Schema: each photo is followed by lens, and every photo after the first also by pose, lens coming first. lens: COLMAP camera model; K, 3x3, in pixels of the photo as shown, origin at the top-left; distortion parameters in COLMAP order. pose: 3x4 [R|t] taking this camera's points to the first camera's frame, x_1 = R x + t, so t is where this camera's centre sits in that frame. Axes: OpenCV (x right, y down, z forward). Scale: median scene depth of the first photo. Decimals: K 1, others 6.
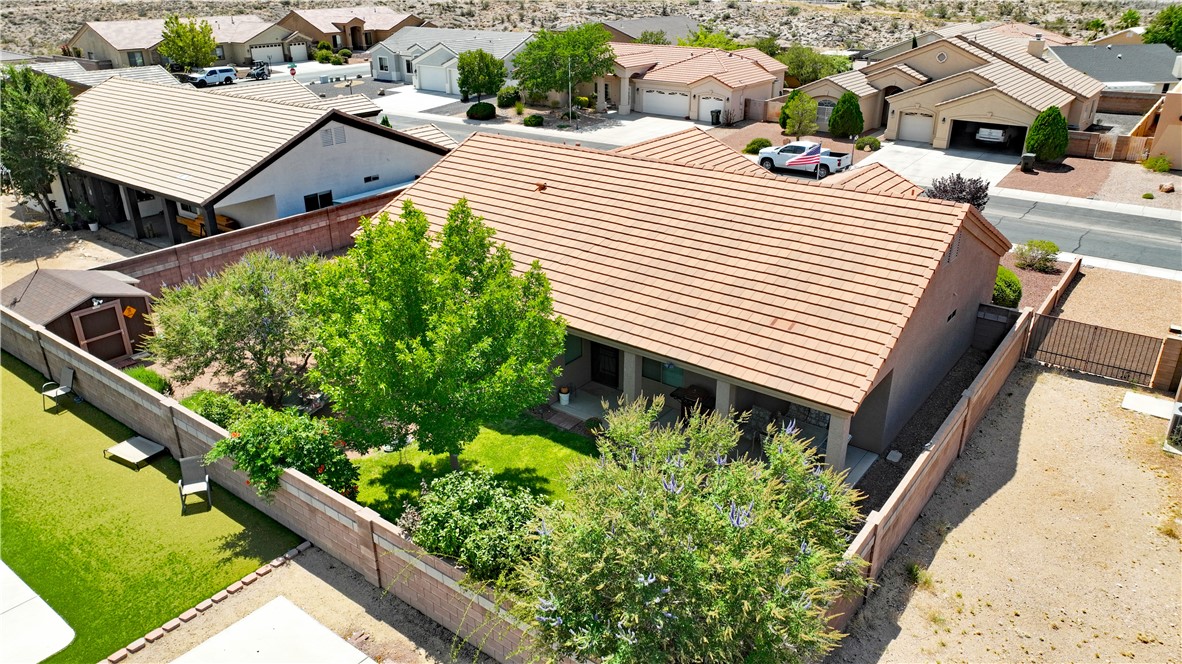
lens RADIAL K [[830.1, 0, 593.0], [0, 830.1, 332.7], [0, 0, 1]] dist [0.003939, 0.003937]
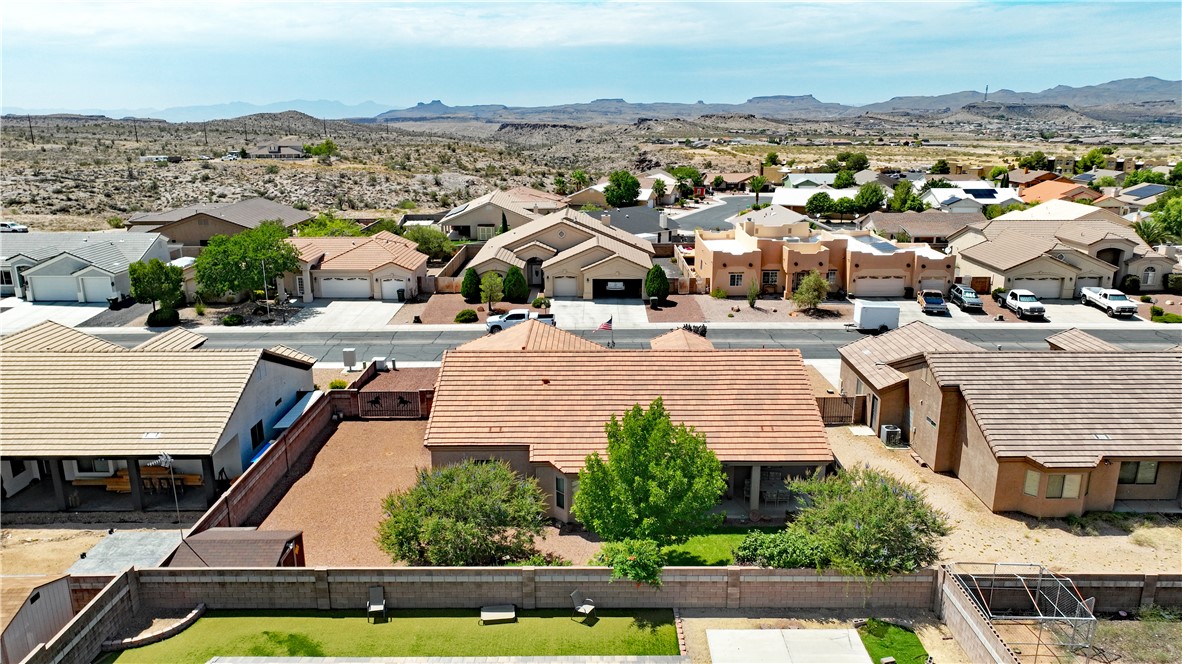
lens RADIAL K [[833.4, 0, 594.6], [0, 833.4, 331.4], [0, 0, 1]] dist [0.003839, 0.009694]
pose [[0.795813, -0.153116, 0.585865, -0.401643], [0.243186, 0.966867, -0.077642, -0.059849], [-0.554566, 0.204262, 0.806681, -0.119916]]
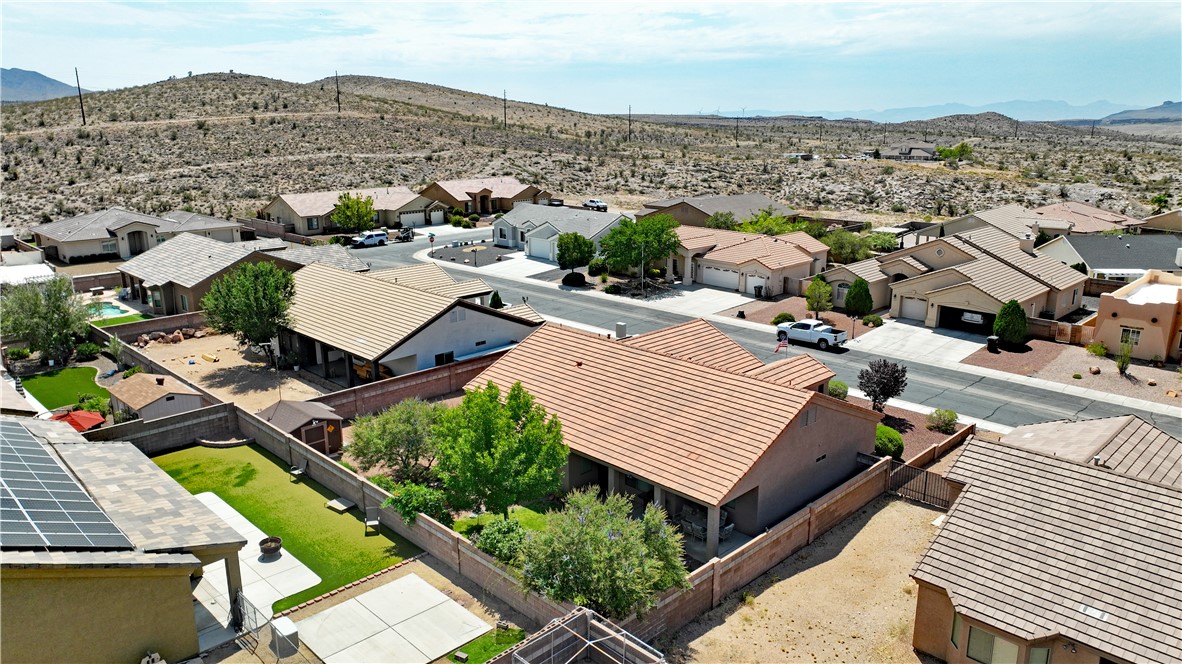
lens RADIAL K [[830.1, 0, 593.0], [0, 830.1, 332.7], [0, 0, 1]] dist [0.003939, 0.003937]
pose [[0.990288, 0.036922, -0.134043, 0.085294], [-0.057291, 0.986804, -0.151442, 0.003524], [0.126682, 0.157651, 0.979335, -0.279625]]
